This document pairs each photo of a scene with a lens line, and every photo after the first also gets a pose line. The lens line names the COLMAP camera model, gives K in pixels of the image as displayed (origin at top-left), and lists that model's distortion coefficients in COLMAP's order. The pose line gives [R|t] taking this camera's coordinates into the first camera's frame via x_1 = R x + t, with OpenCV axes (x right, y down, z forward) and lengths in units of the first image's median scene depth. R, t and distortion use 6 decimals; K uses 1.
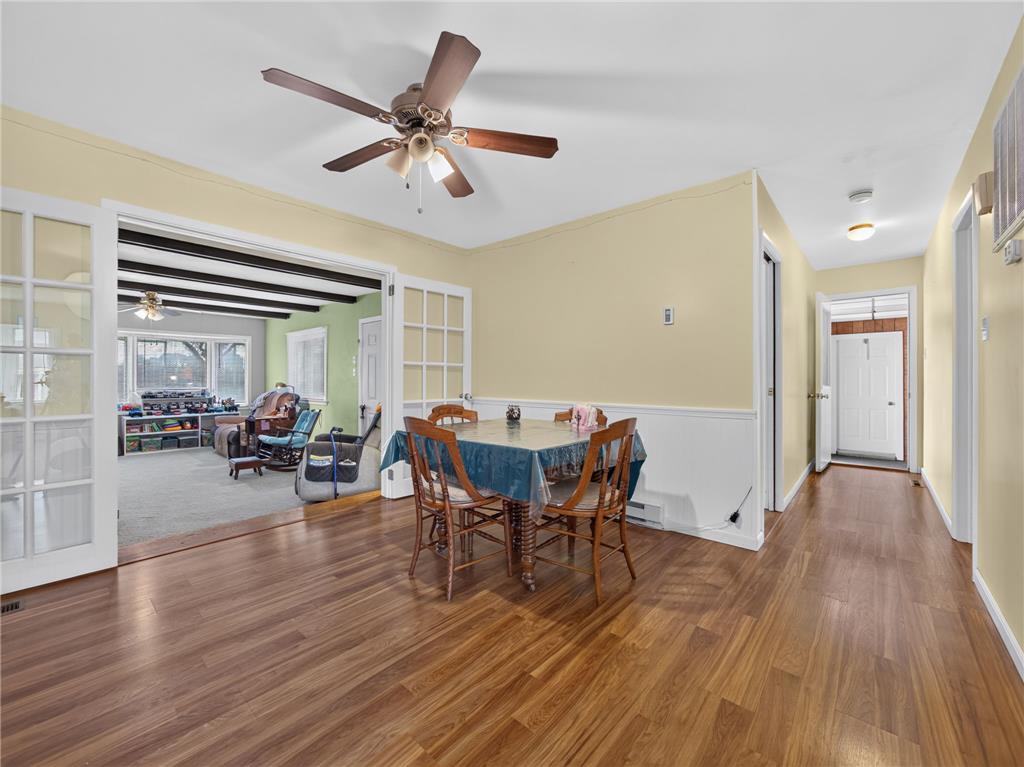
lens RADIAL K [[421.6, 0, 513.0], [0, 421.6, 381.1], [0, 0, 1]] dist [-0.003625, 0.000441]
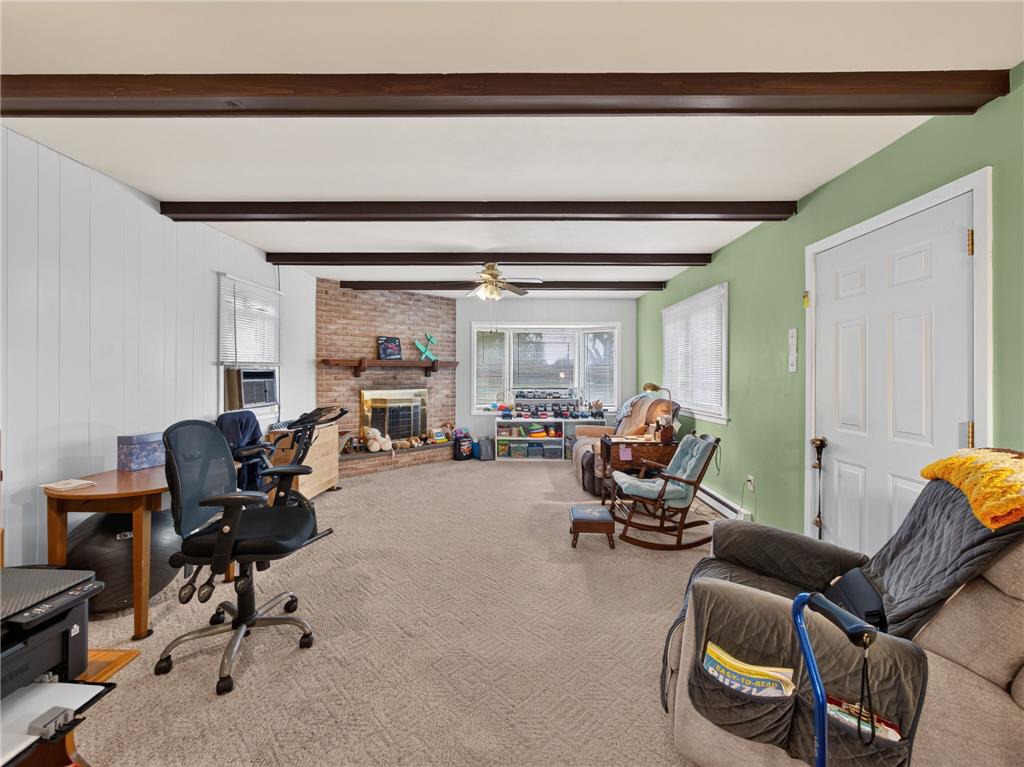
lens RADIAL K [[421.6, 0, 511.1], [0, 421.6, 379.3], [0, 0, 1]] dist [-0.003625, 0.000441]
pose [[0.656658, 0.005870, -0.754165, -0.204129], [-0.005010, 0.999982, 0.003421, -0.003147], [0.754172, 0.001532, 0.656676, 0.408630]]
